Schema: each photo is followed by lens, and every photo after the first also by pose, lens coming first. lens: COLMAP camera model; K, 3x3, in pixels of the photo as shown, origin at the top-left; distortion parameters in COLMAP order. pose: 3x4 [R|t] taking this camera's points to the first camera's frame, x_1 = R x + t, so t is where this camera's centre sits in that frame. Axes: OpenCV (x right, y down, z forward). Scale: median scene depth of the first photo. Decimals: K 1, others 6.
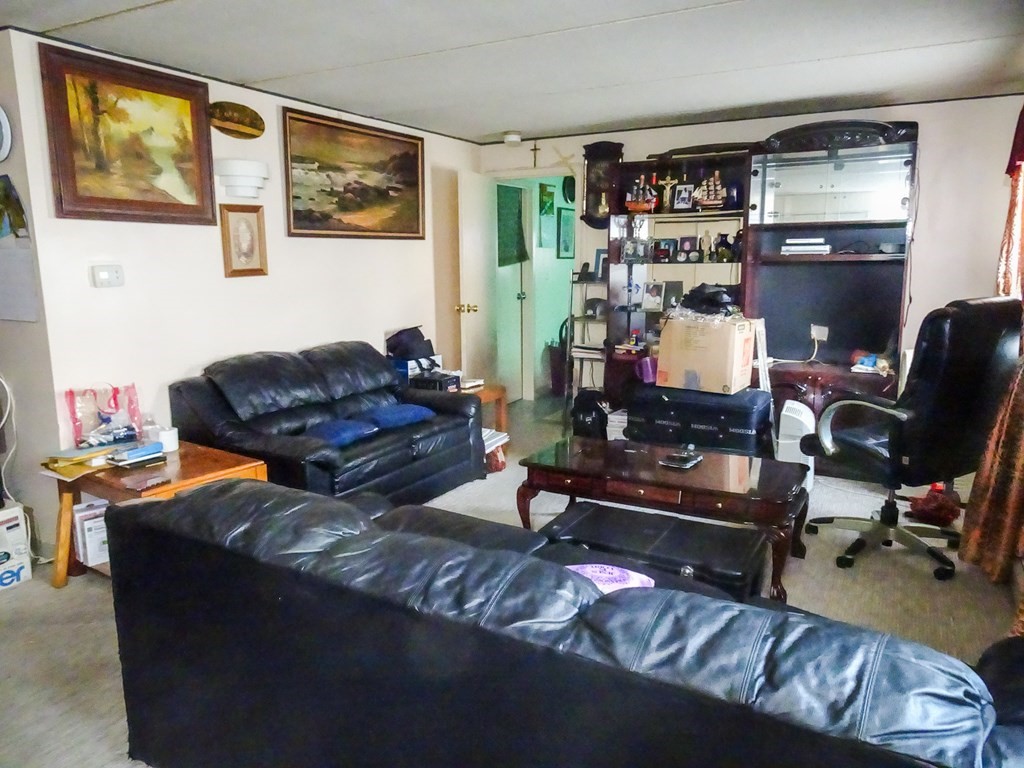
lens RADIAL K [[742.3, 0, 512.0], [0, 742.3, 384.0], [0, 0, 1]] dist [0.003478, 0.001204]
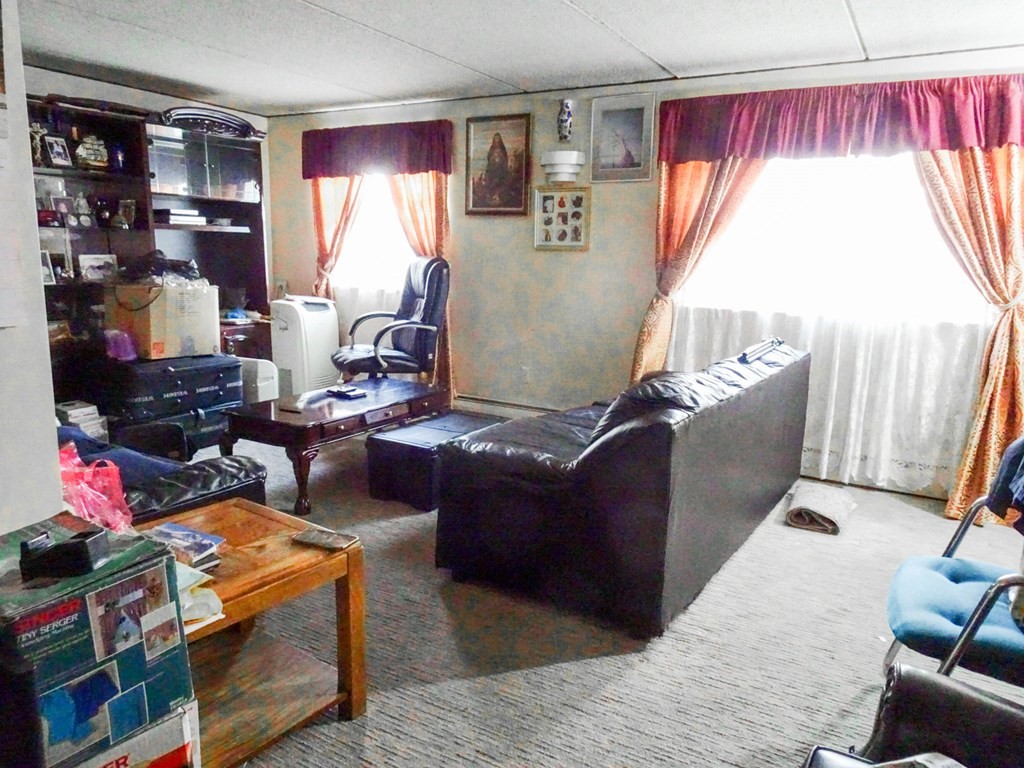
lens RADIAL K [[742.3, 0, 512.0], [0, 742.3, 384.0], [0, 0, 1]] dist [0.003478, 0.001204]
pose [[0.005123, -0.176290, 0.984325, -0.742132], [0.137045, 0.975174, 0.173938, -0.069391], [-0.990552, 0.134006, 0.029155, 0.526340]]
